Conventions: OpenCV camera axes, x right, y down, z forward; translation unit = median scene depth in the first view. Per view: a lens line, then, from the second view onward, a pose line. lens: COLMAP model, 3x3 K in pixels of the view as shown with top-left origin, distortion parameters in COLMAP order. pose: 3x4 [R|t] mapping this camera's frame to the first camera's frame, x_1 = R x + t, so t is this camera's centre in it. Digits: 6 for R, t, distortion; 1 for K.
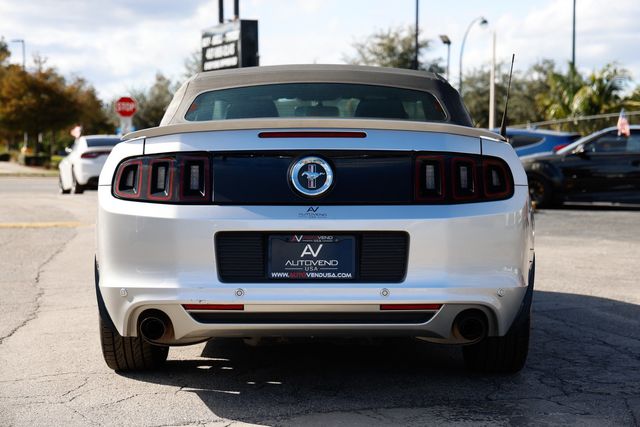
lens RADIAL K [[1244.7, 0, 320.0], [0, 1244.7, 198.1], [0, 0, 1]] dist [0.291454, 0.140946]
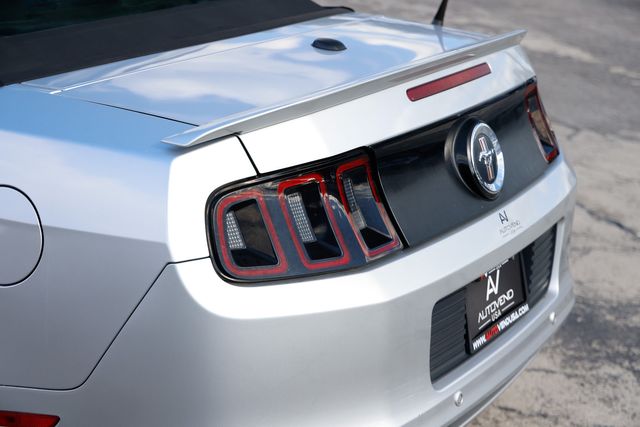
lens RADIAL K [[1244.7, 0, 320.0], [0, 1244.7, 198.1], [0, 0, 1]] dist [0.291454, 0.140946]
pose [[0.500842, -0.221267, 0.836778, -0.508947], [0.002884, 0.967193, 0.254026, -0.141031], [-0.865534, -0.124814, 0.485049, 0.756159]]
